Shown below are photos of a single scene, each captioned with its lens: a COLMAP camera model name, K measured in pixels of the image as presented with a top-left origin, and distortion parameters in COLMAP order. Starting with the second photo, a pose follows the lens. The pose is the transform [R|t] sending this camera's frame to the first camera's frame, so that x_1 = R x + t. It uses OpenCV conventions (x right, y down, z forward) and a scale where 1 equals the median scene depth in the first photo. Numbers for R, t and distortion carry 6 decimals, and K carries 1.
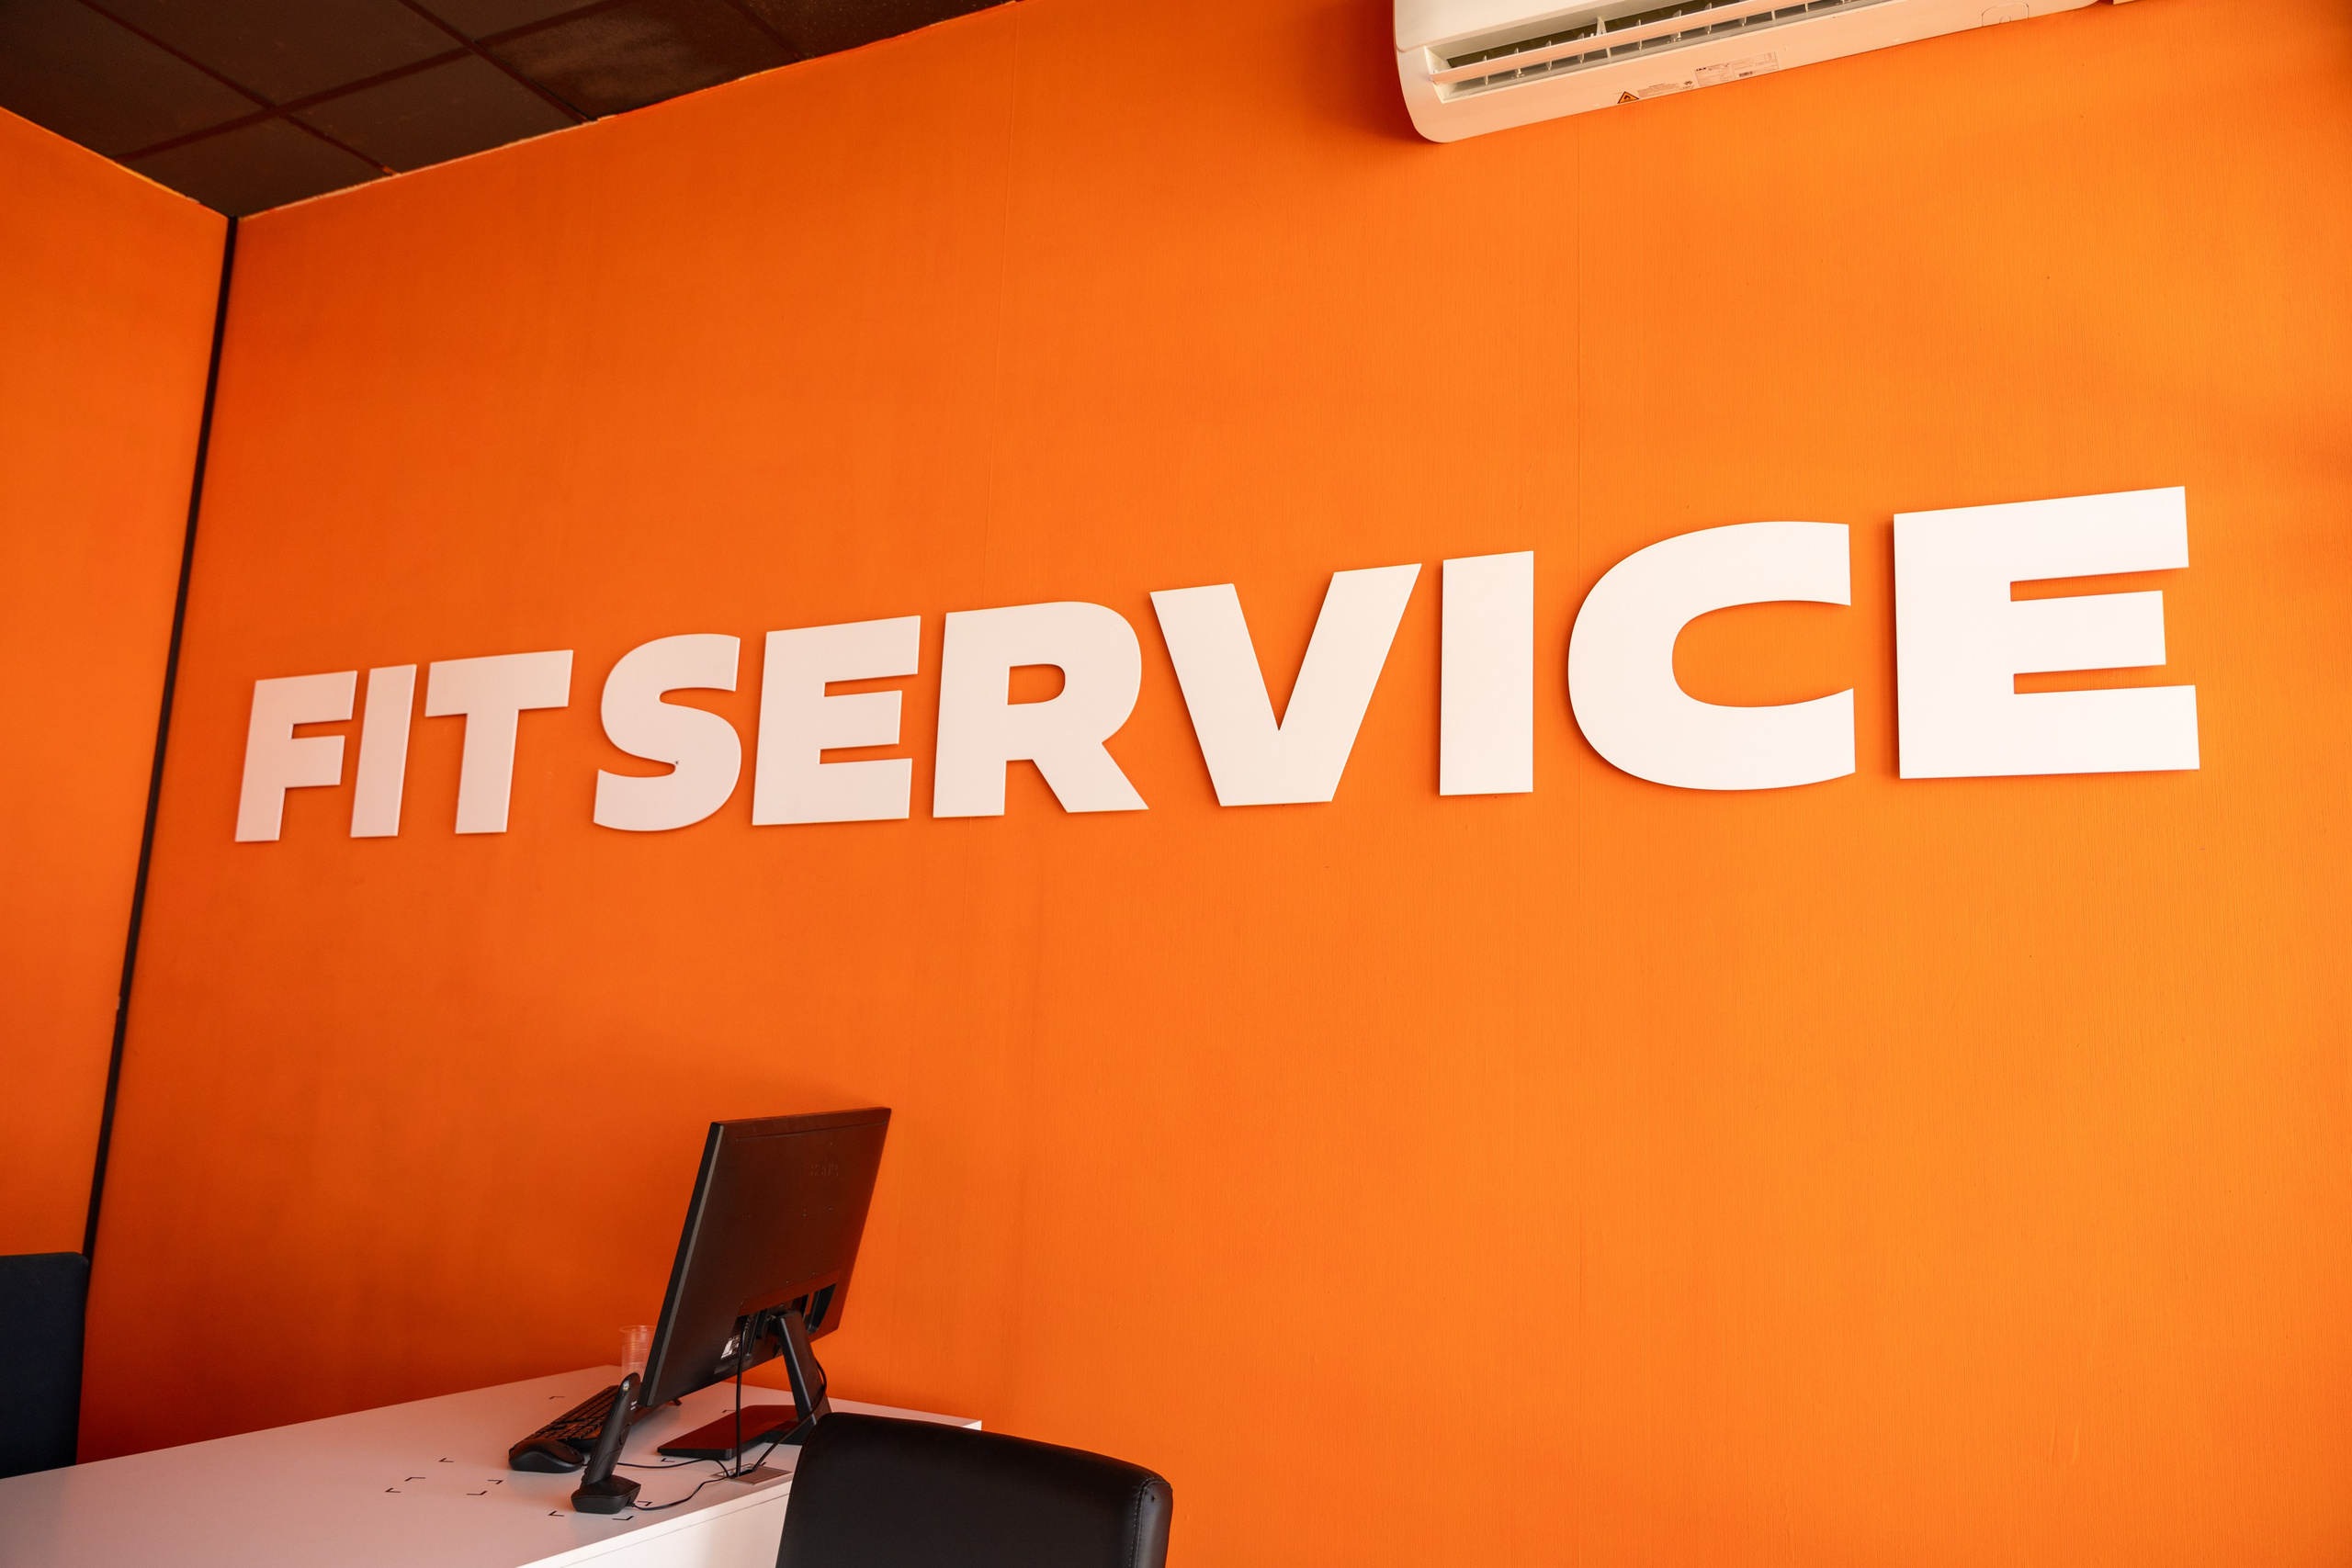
lens RADIAL K [[1685.8, 0, 1176.0], [0, 1685.8, 784.0], [0, 0, 1]] dist [-0.000765, -0.003430]
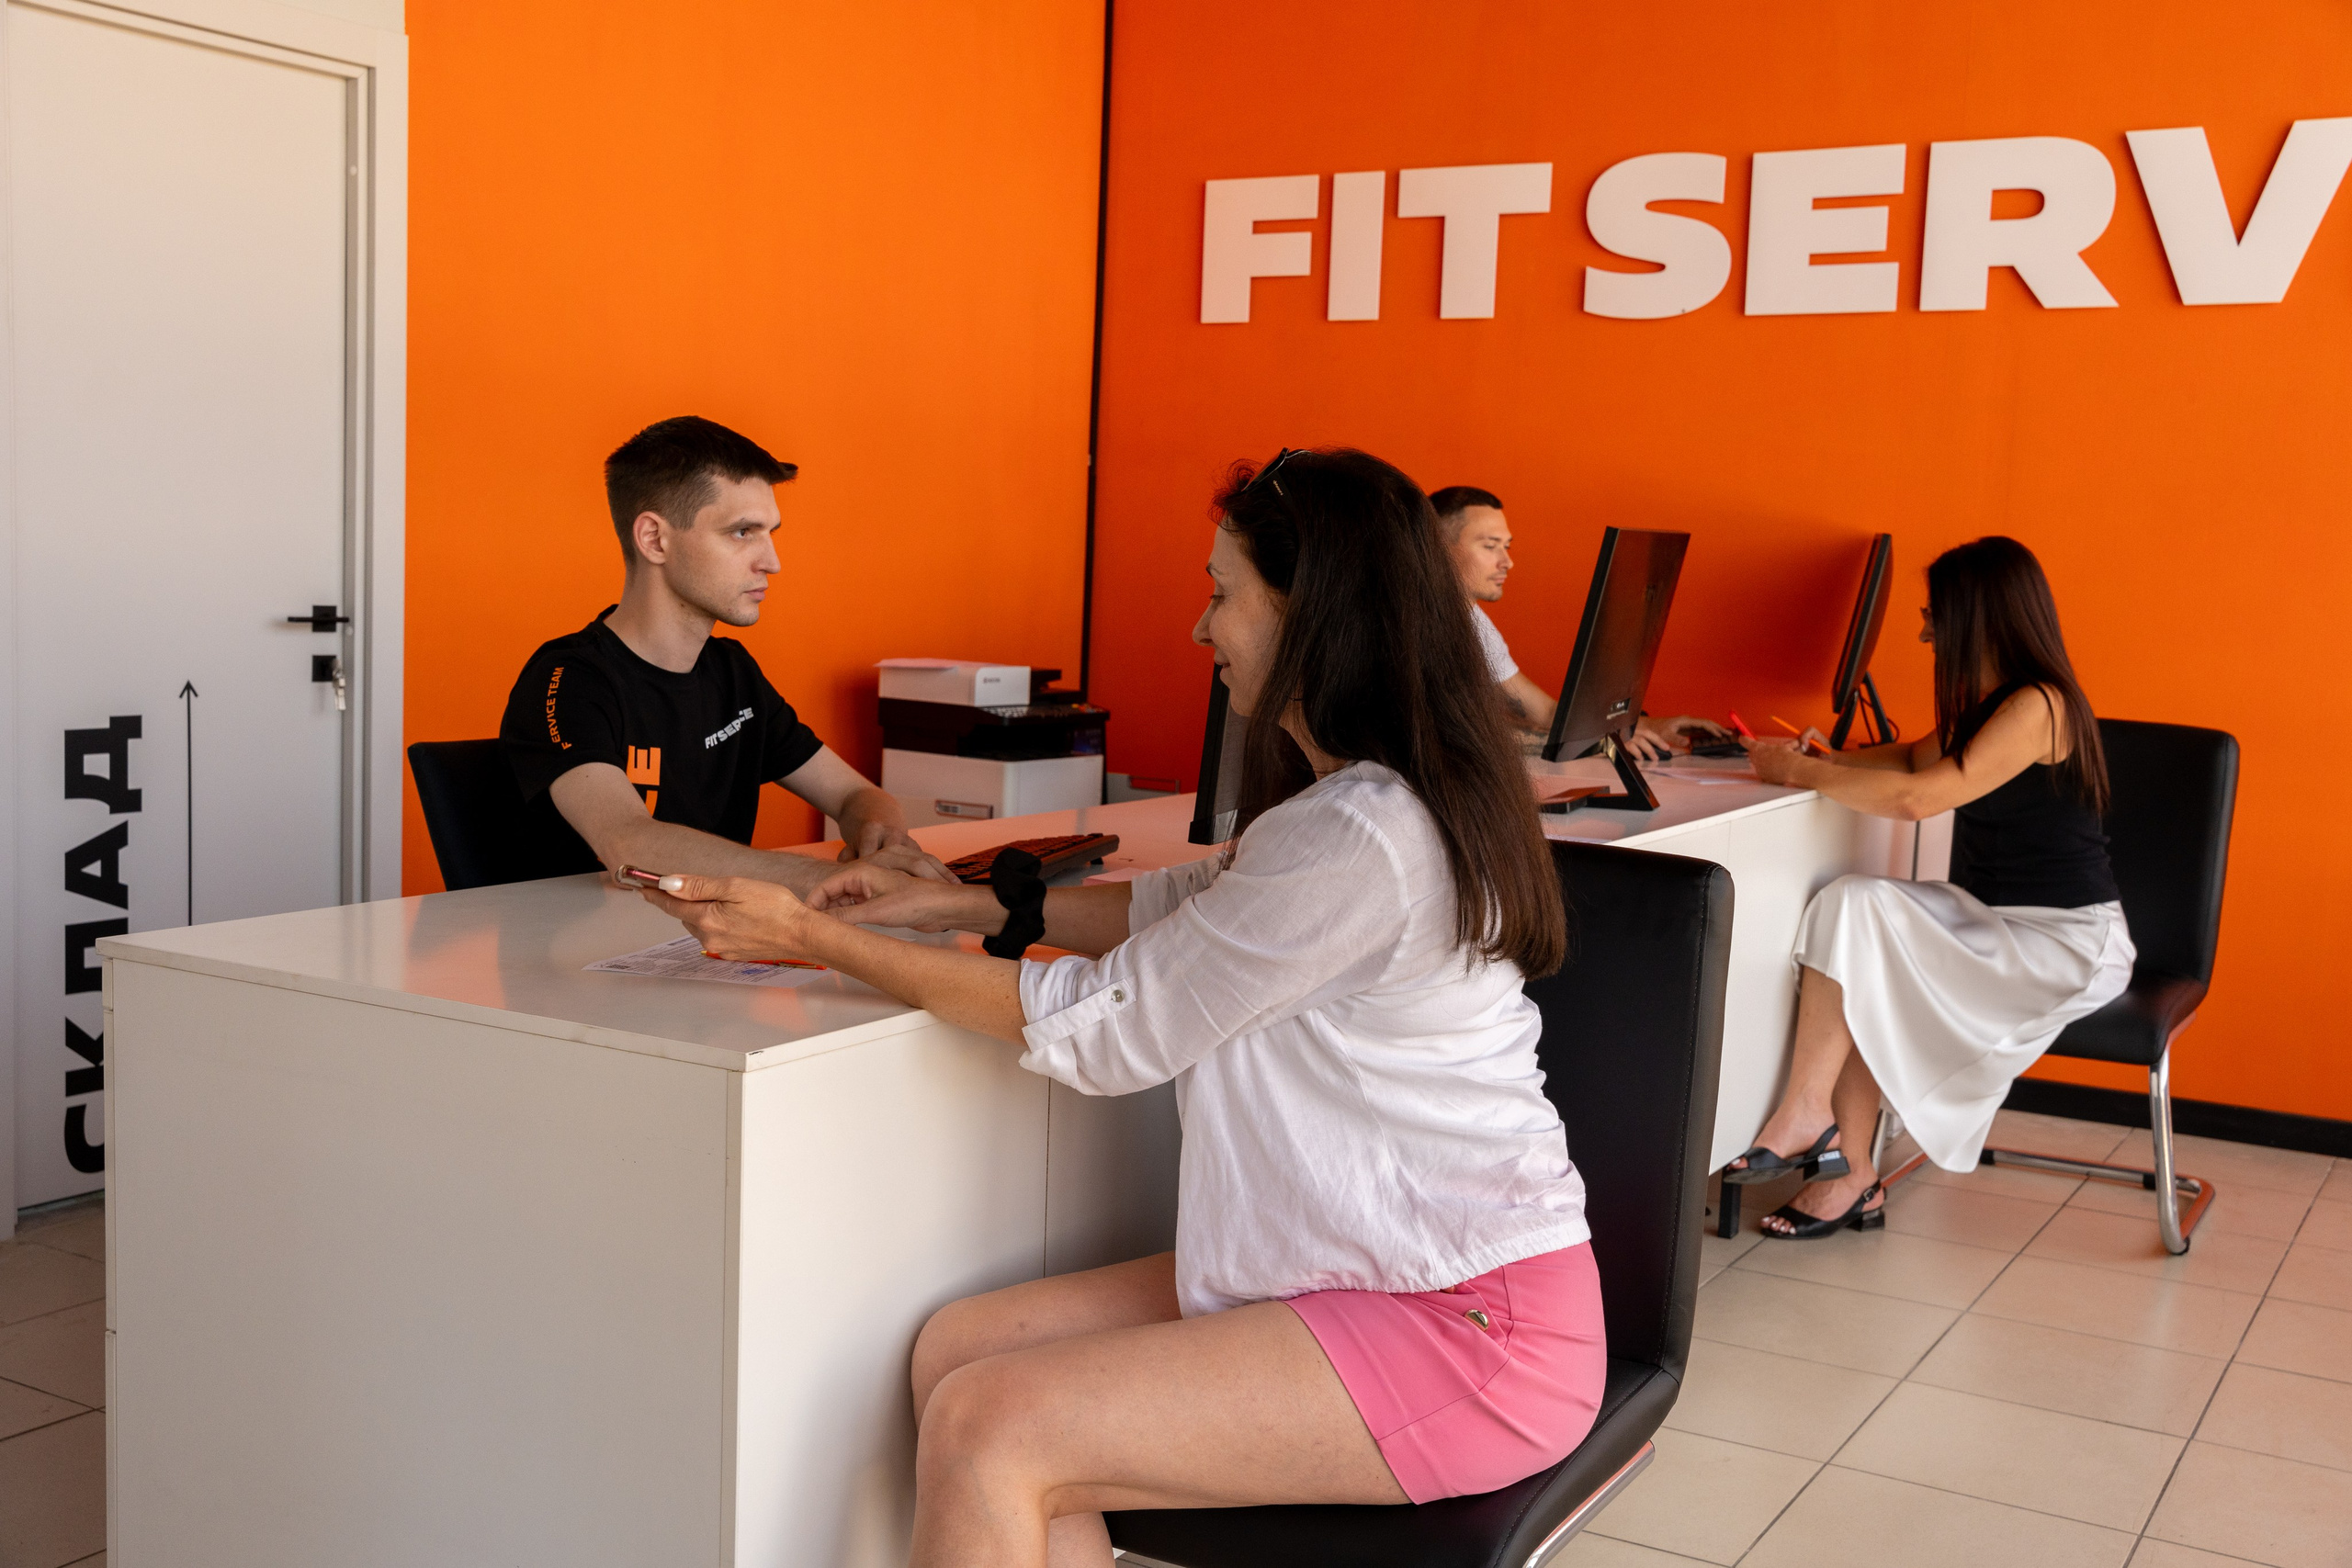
lens RADIAL K [[2419.2, 0, 1176.7], [0, 2419.2, 781.0], [0, 0, 1]] dist [-0.000439, 0.015549]
pose [[0.996275, 0.006787, -0.085966, -0.548205], [0.015421, 0.966807, 0.255042, -0.112791], [0.084843, -0.255418, 0.963101, -0.907745]]
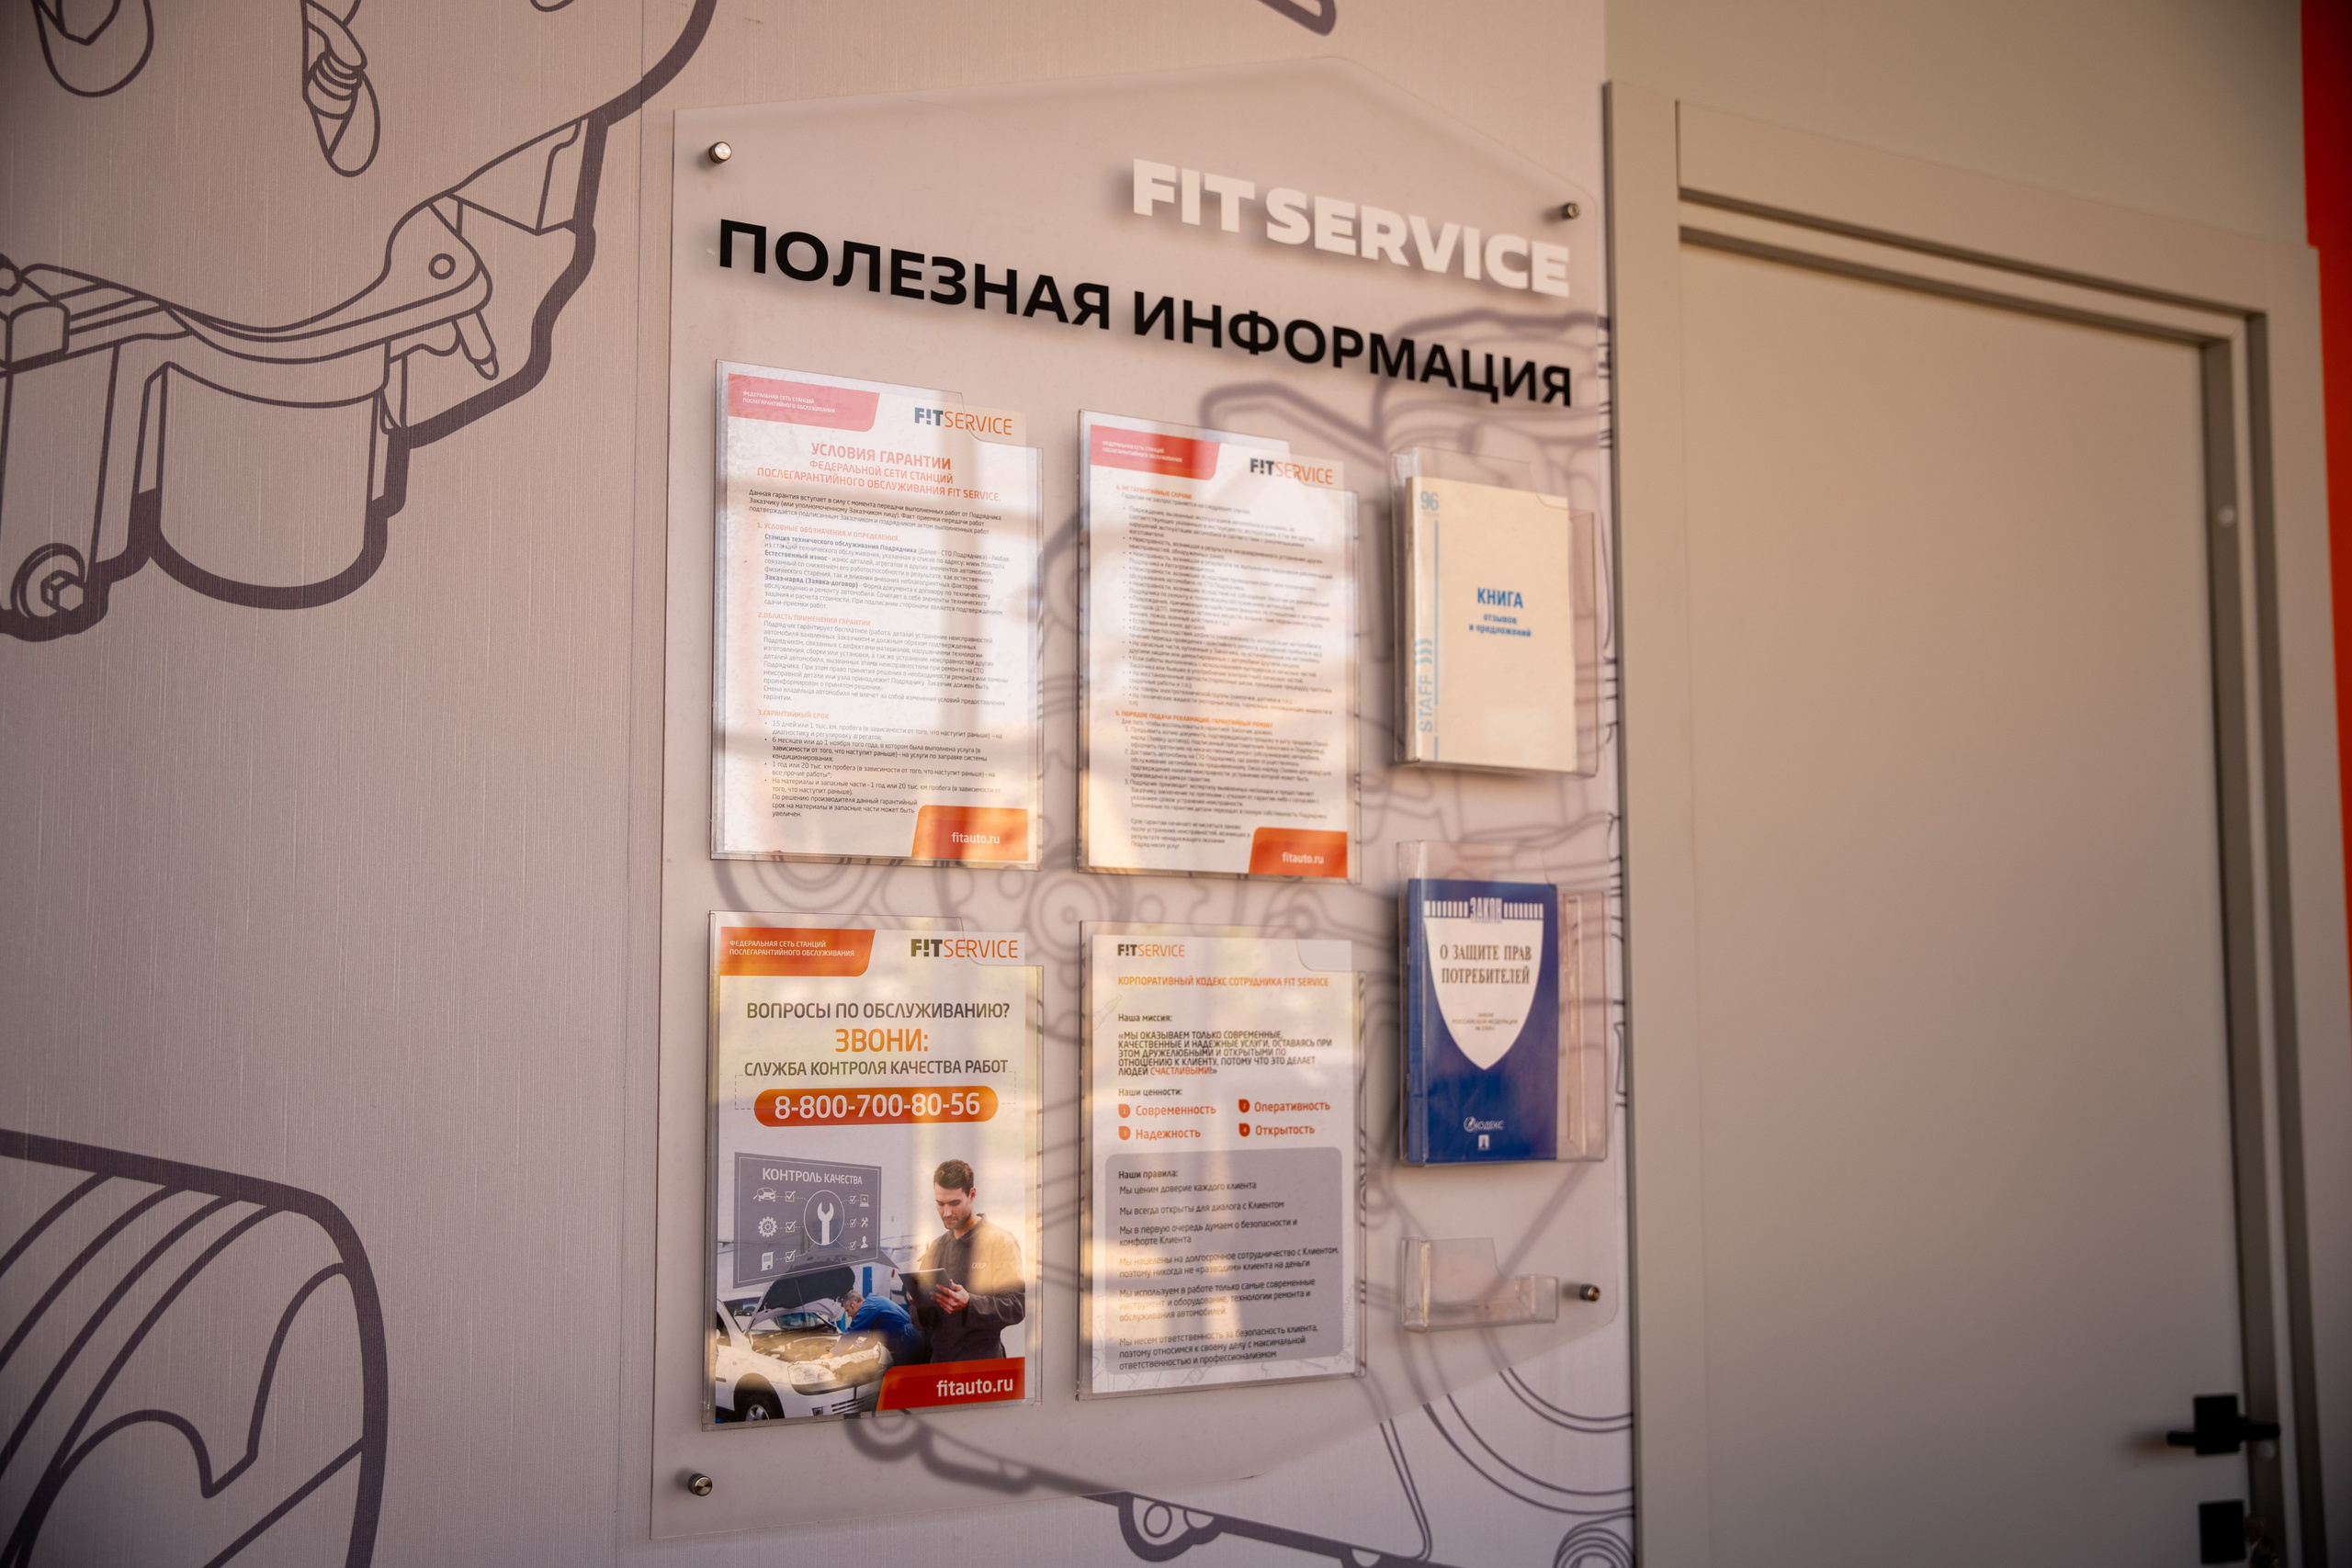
lens RADIAL K [[2698.0, 0, 1171.5], [0, 2698.0, 781.9], [0, 0, 1]] dist [-0.038329, 0.295809]
pose [[0.524097, 0.047923, 0.850309, -5.740355], [-0.116069, 0.993119, 0.015568, 1.207482], [-0.843712, -0.106853, 0.526053, -2.100979]]
